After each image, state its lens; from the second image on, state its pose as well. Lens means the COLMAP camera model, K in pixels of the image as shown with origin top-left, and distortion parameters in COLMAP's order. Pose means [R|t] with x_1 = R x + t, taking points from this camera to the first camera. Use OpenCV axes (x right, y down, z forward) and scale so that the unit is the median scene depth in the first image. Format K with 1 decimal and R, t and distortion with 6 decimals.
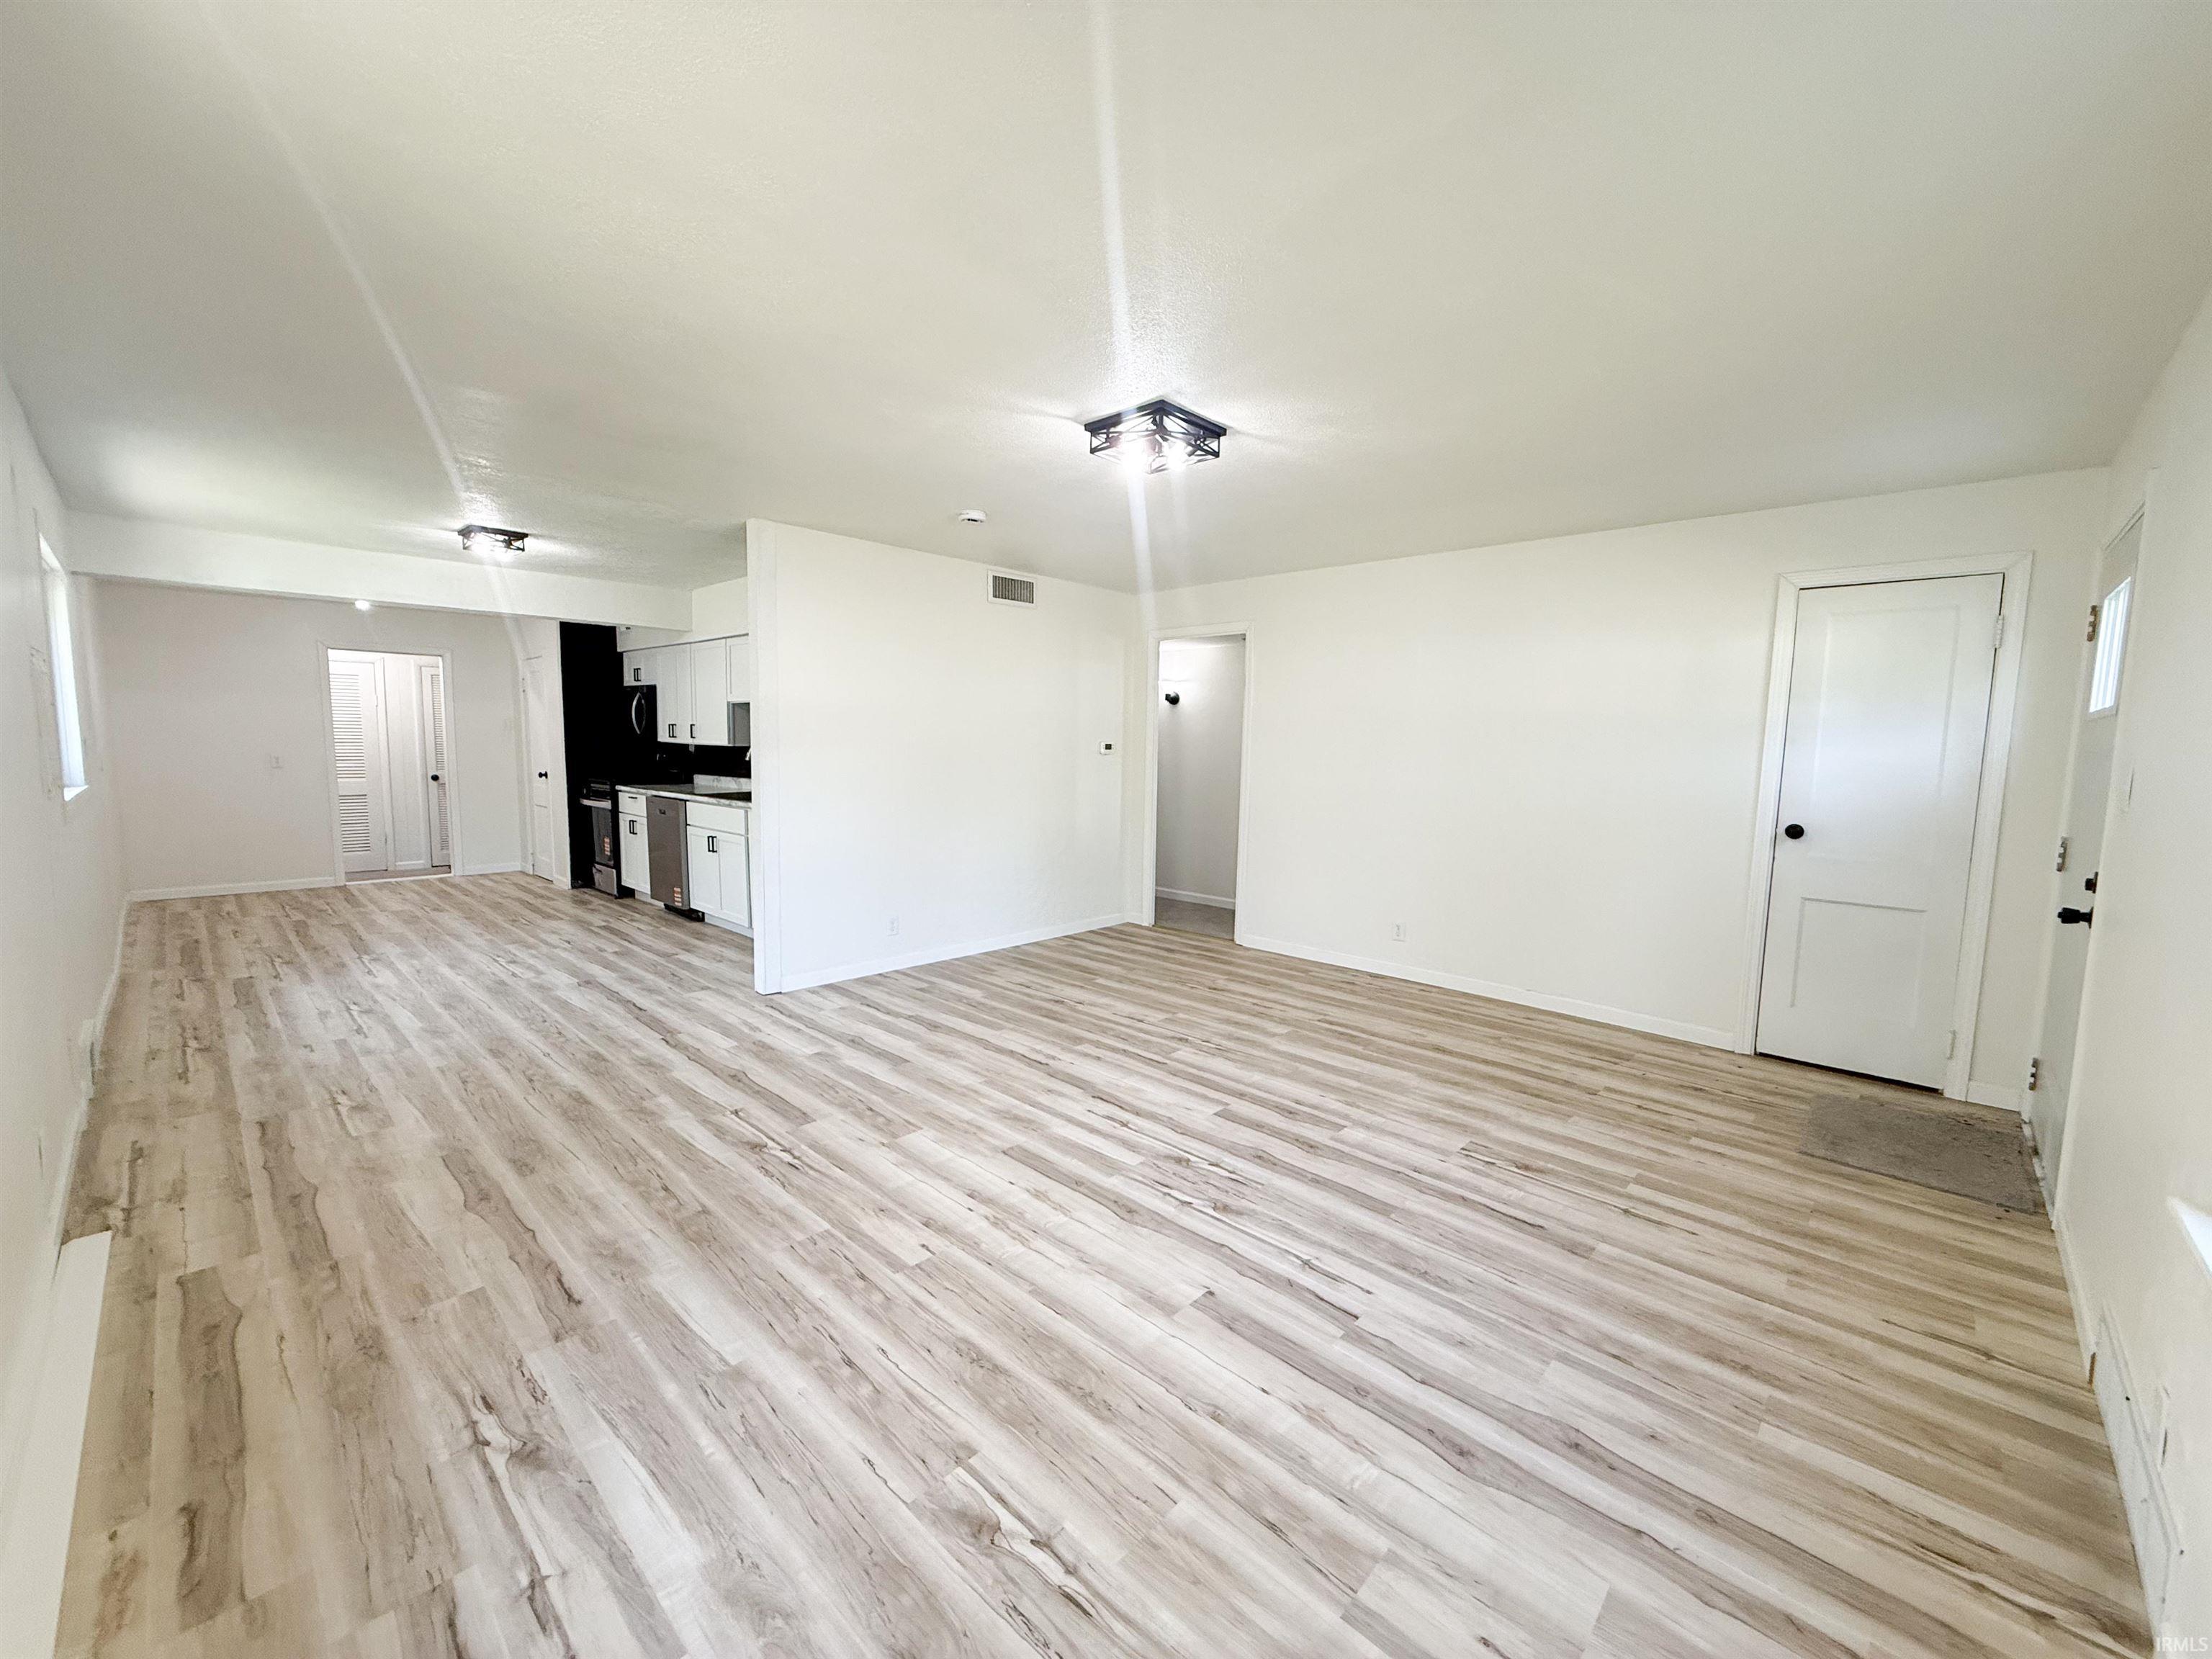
lens RADIAL K [[884.8, 0, 1106.0], [0, 884.8, 829.5], [0, 0, 1]] dist [-0.001910, 0.000033]
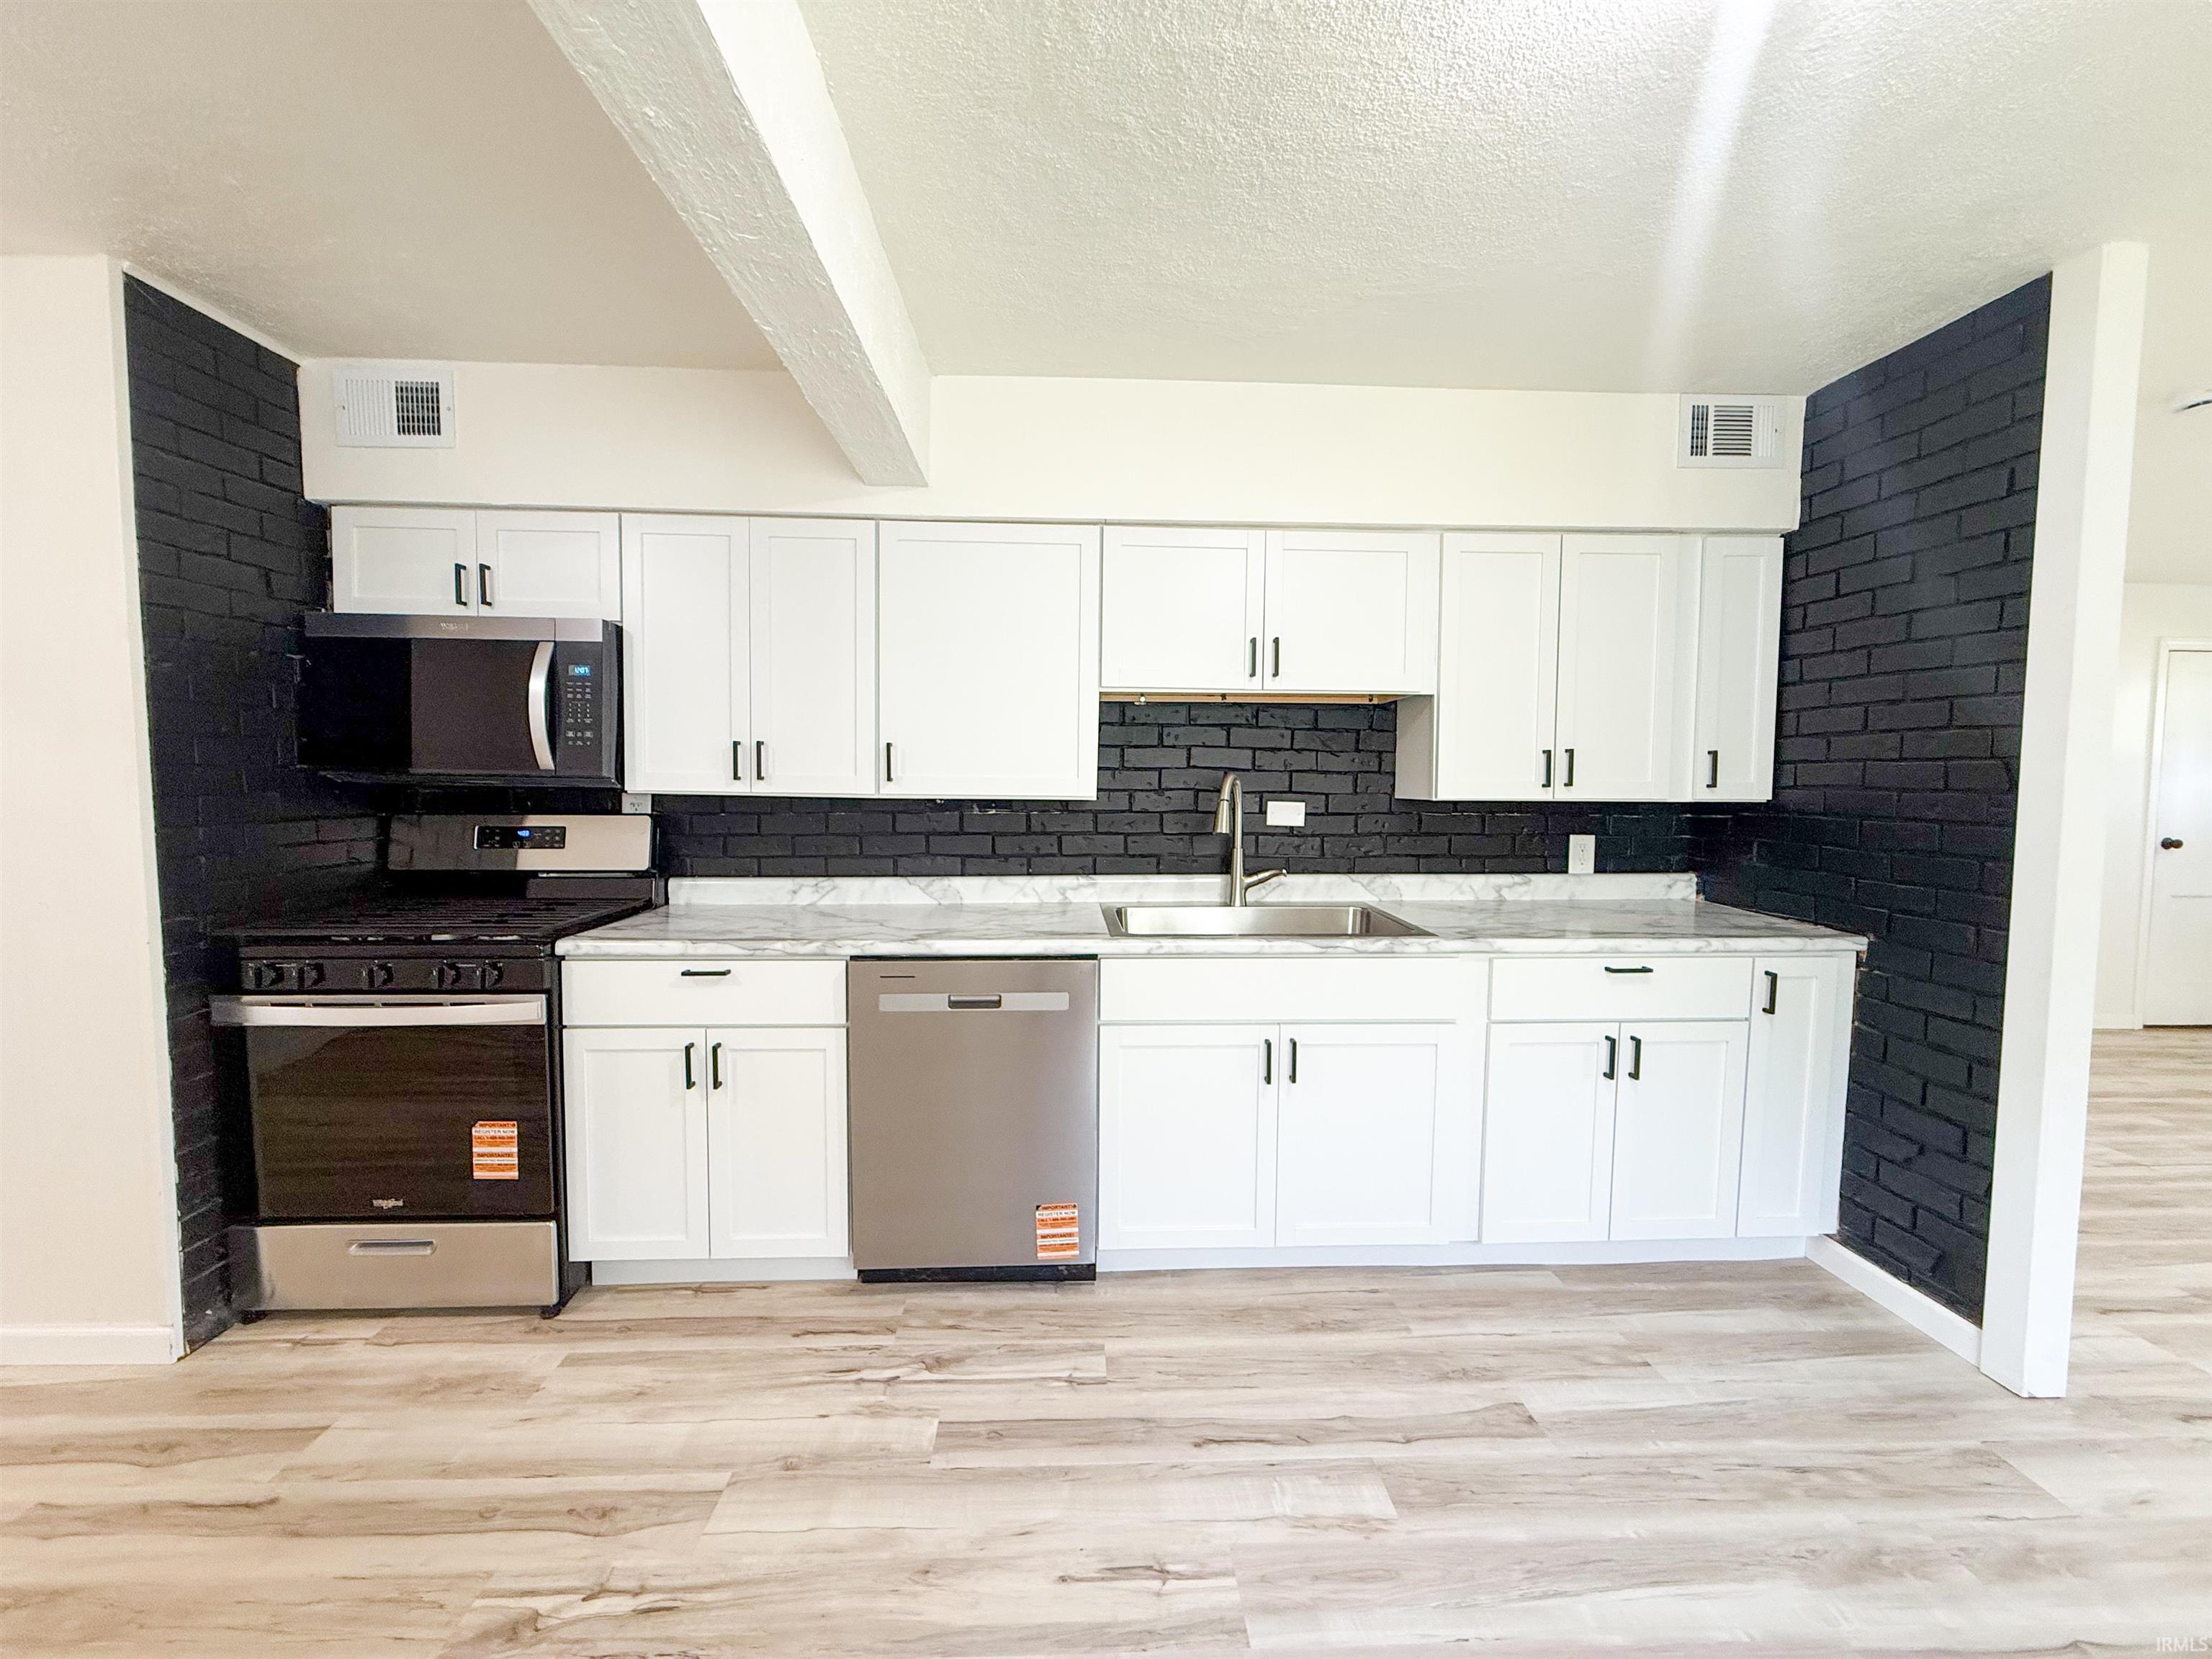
lens RADIAL K [[882.6, 0, 1106.0], [0, 882.6, 829.5], [0, 0, 1]] dist [-0.000009, 0.000137]
pose [[0.699939, -0.051436, 0.712348, -1.094875], [0.078358, 0.996913, -0.005010, -0.122858], [-0.709891, 0.059325, 0.701809, 1.128747]]
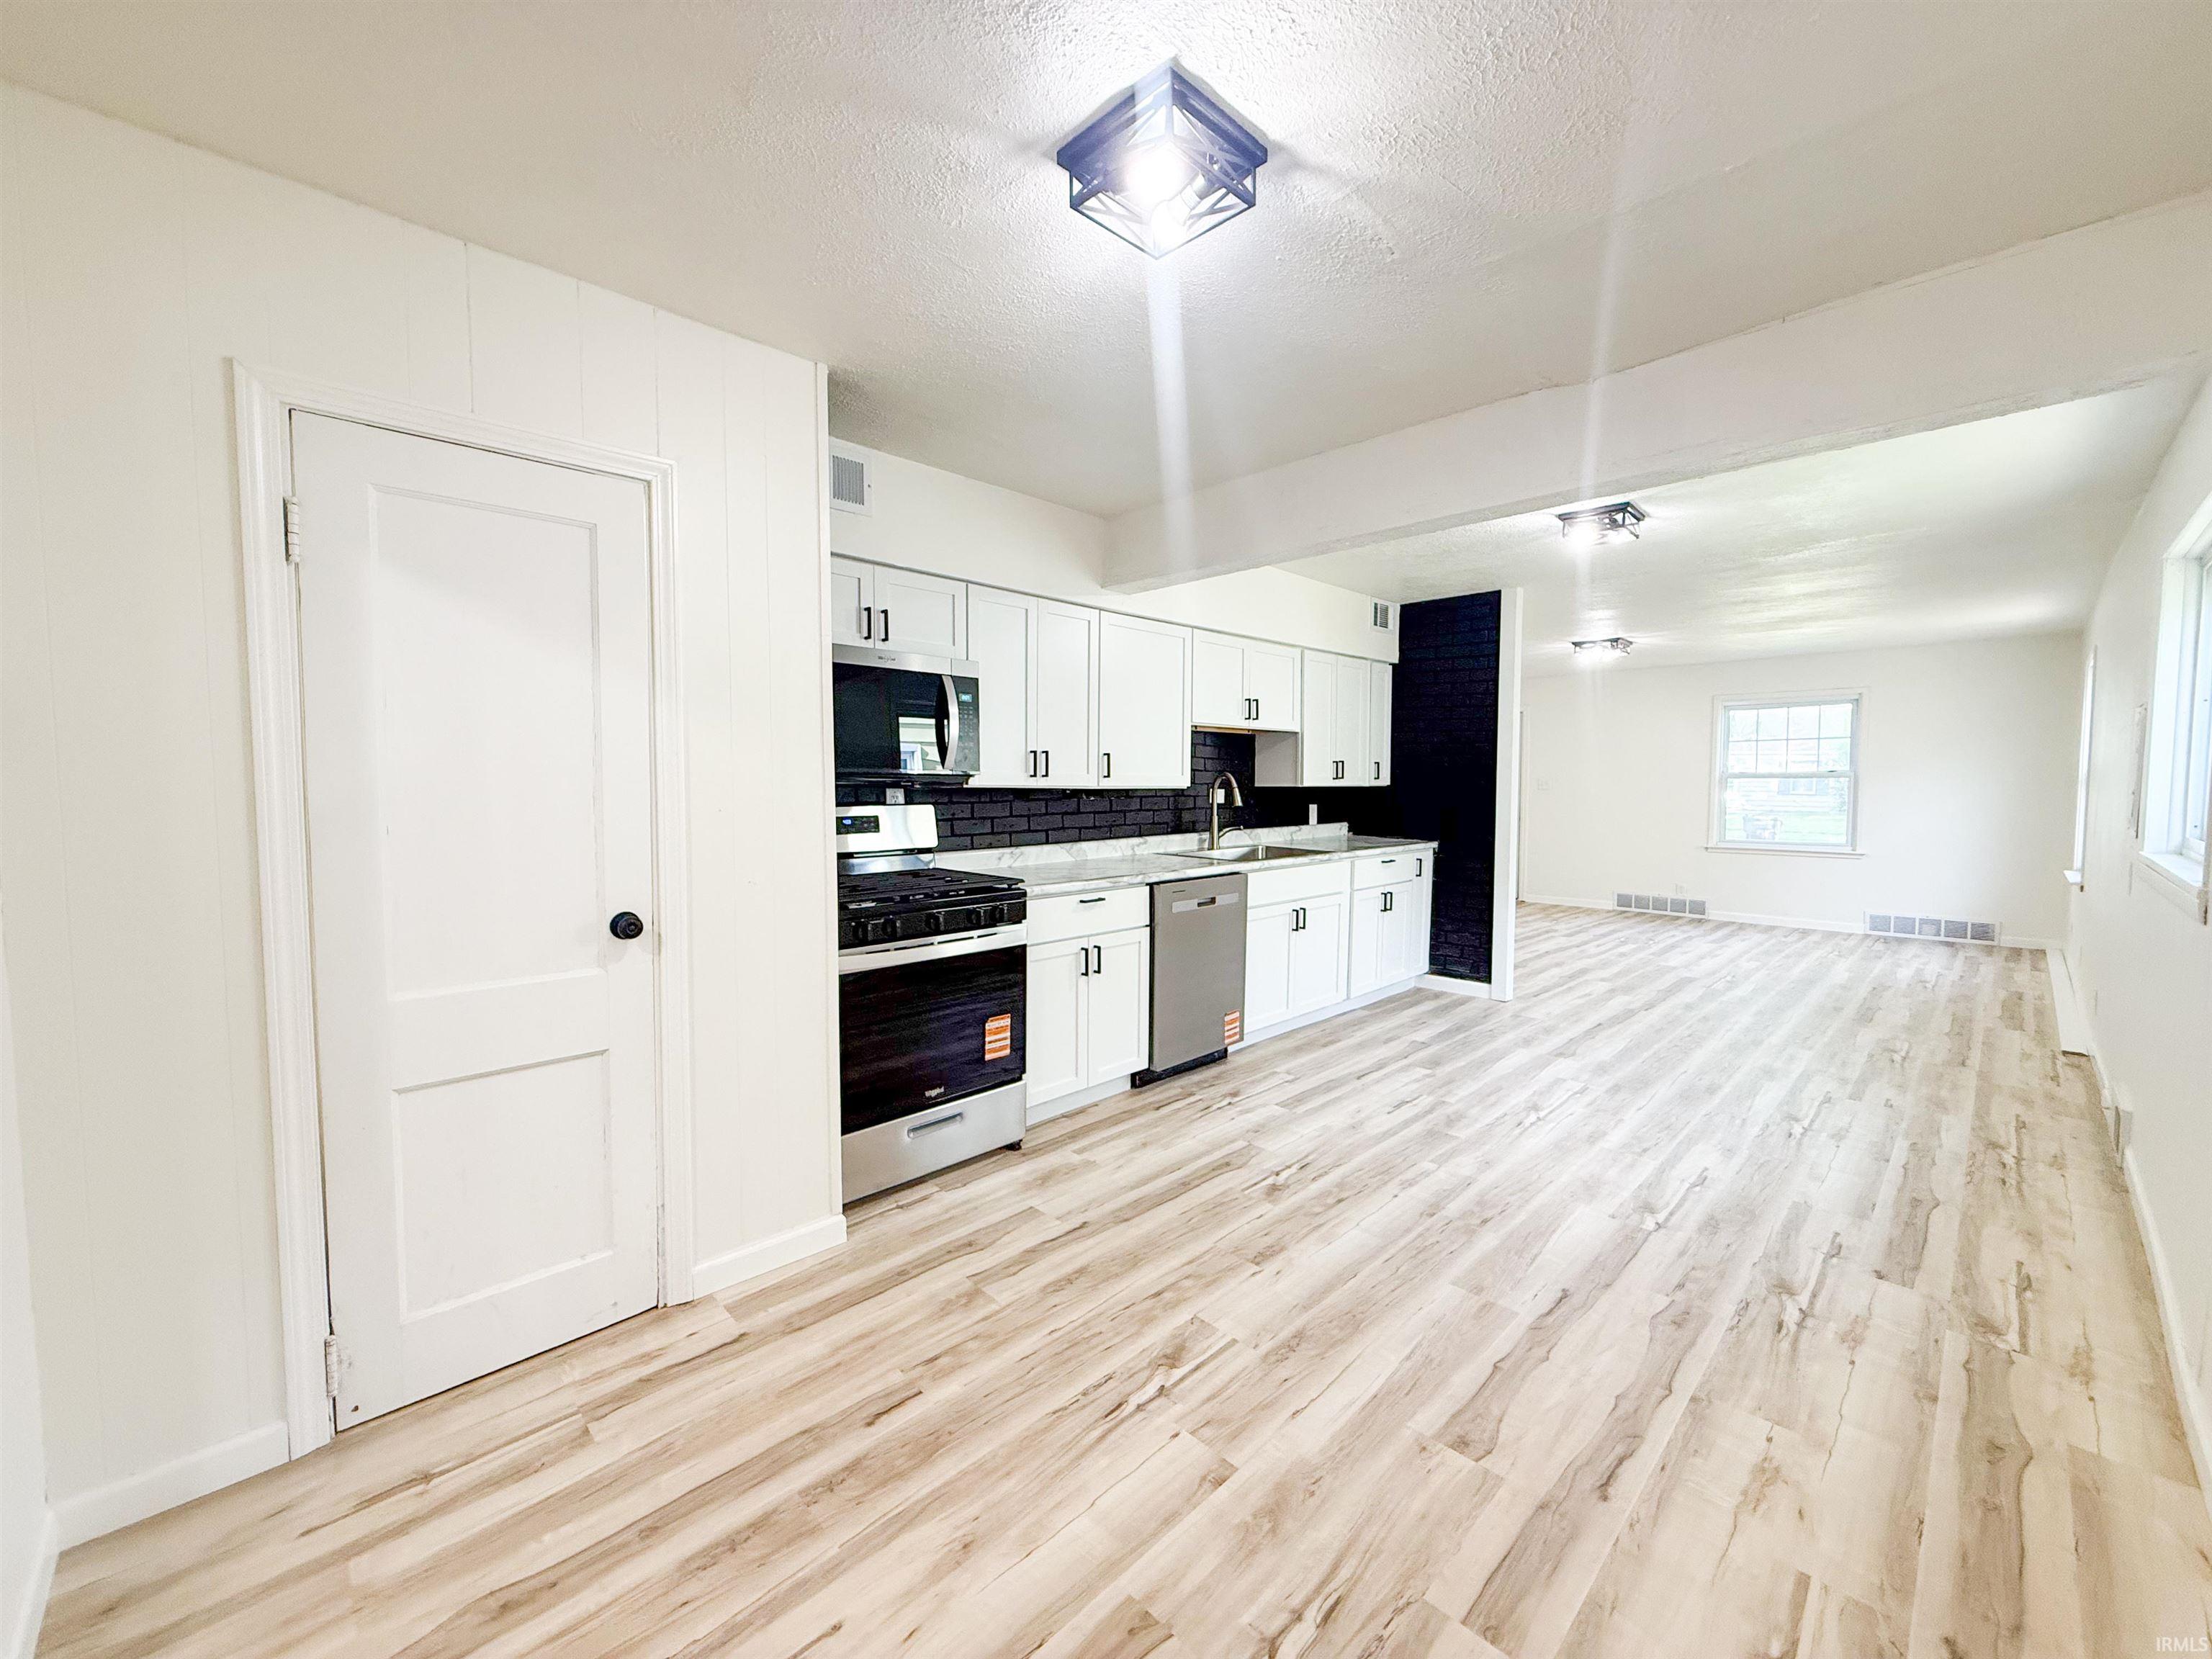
lens RADIAL K [[886.4, 0, 1106.0], [0, 886.4, 829.5], [0, 0, 1]] dist [0.000887, -0.000150]
pose [[0.037187, -0.071975, 0.996713, -1.689942], [0.102105, 0.992457, 0.067858, -0.177761], [-0.994078, 0.099246, 0.044255, 1.601374]]
